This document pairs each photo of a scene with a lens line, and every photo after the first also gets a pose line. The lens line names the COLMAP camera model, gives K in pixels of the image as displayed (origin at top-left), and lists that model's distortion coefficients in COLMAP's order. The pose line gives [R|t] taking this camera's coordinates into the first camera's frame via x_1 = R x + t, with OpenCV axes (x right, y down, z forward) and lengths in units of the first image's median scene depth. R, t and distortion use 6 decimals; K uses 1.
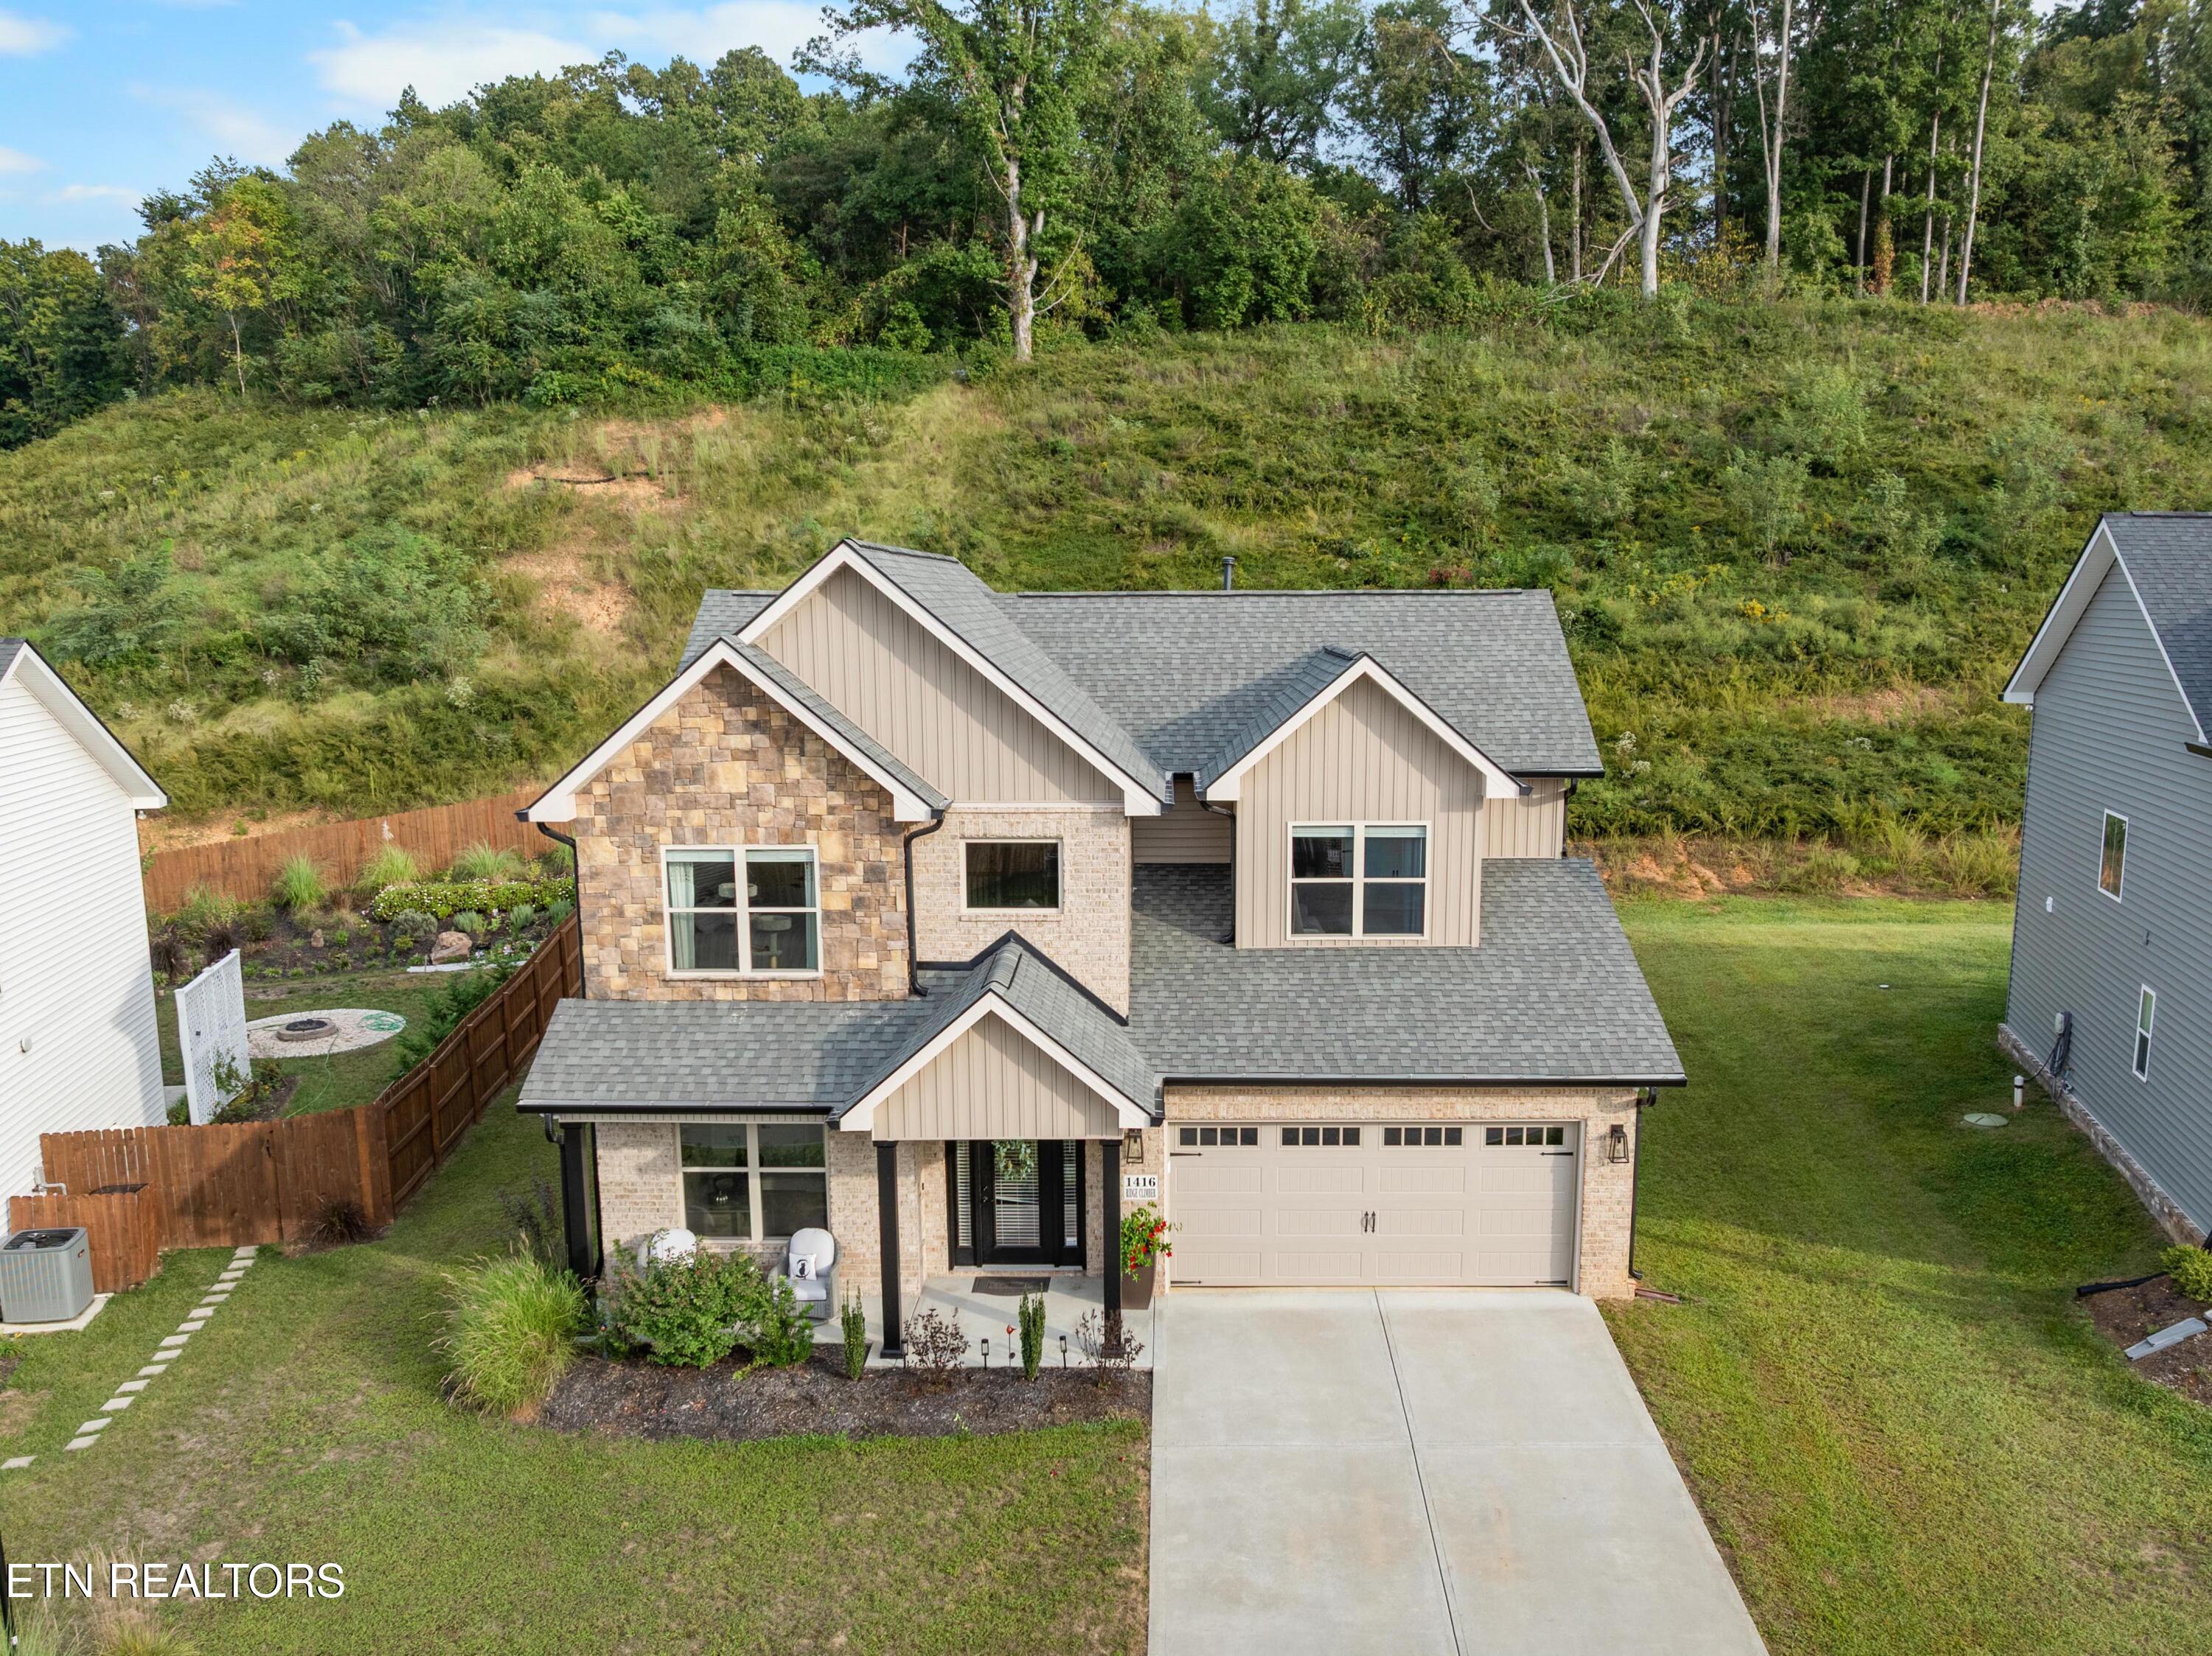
lens RADIAL K [[1673.4, 0, 1123.5], [0, 1673.4, 830.6], [0, 0, 1]] dist [-0.027014, -0.000962]
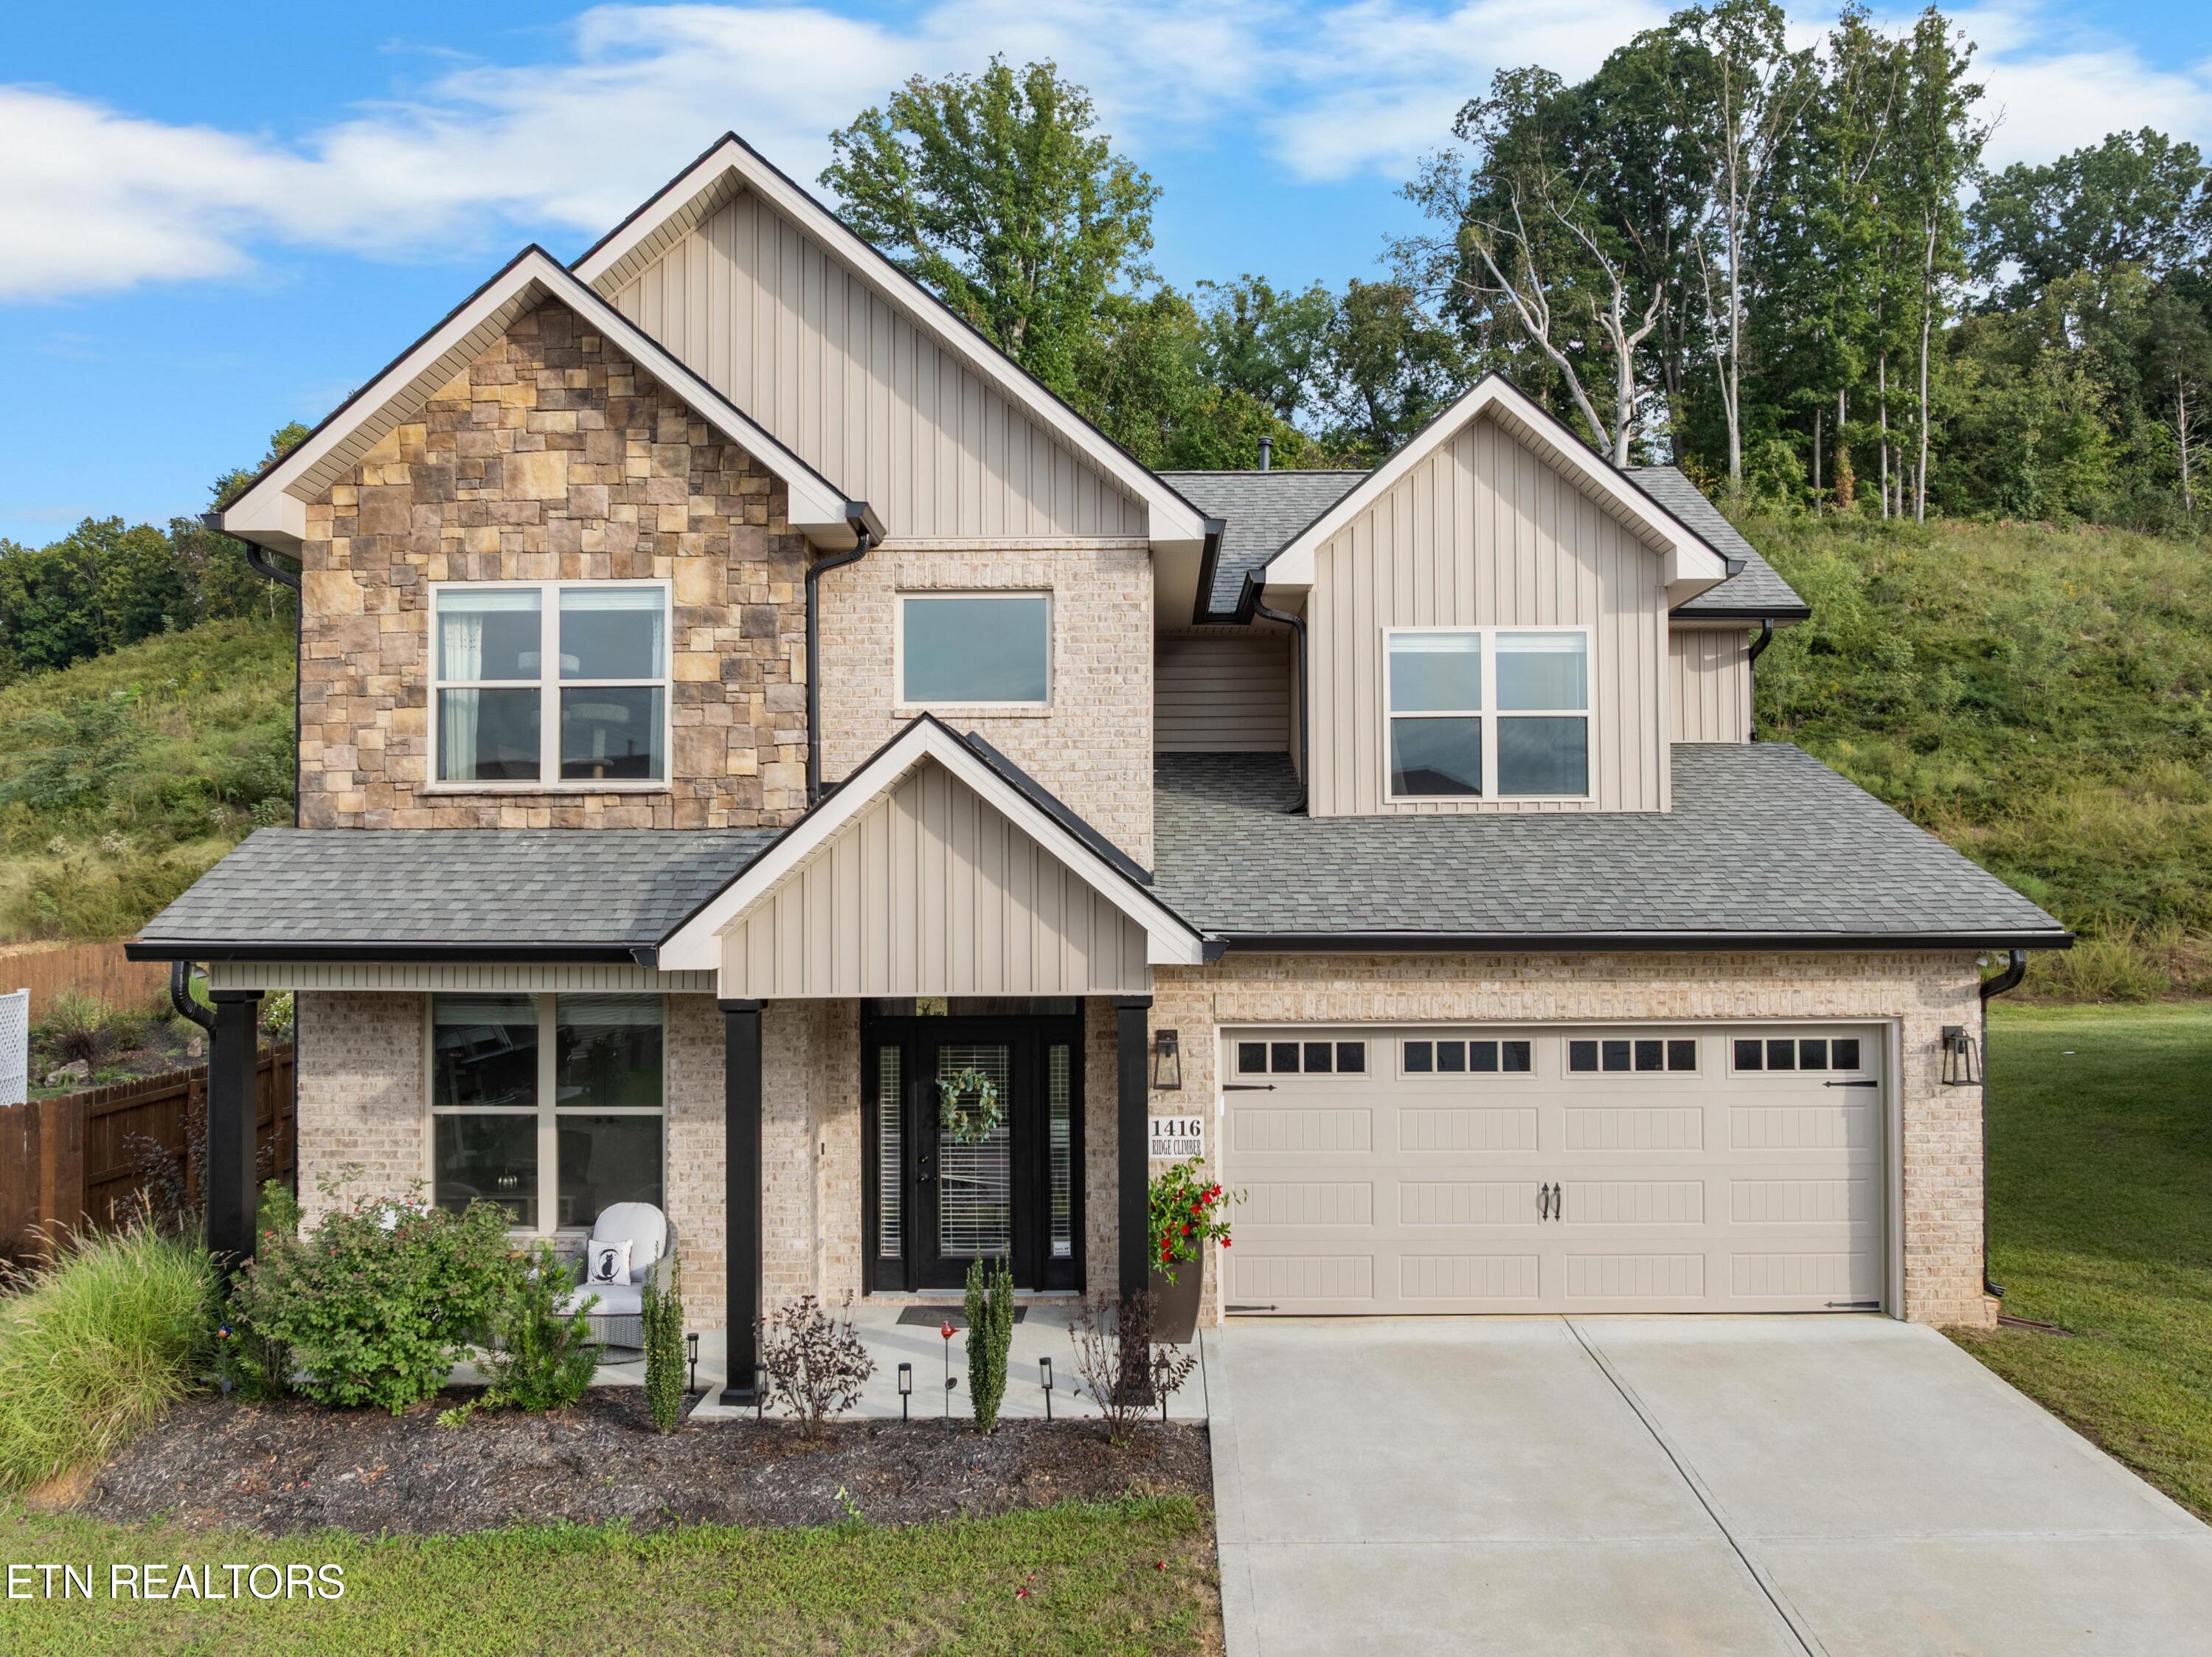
lens RADIAL K [[1537.5, 0, 1106.0], [0, 1537.5, 828.5], [0, 0, 1]] dist [-0.035371, -0.002069]
pose [[0.999993, 0.001716, -0.003278, -0.013619], [-0.002288, 0.983055, -0.183298, 0.204472], [0.002908, 0.183304, 0.983052, 0.428492]]
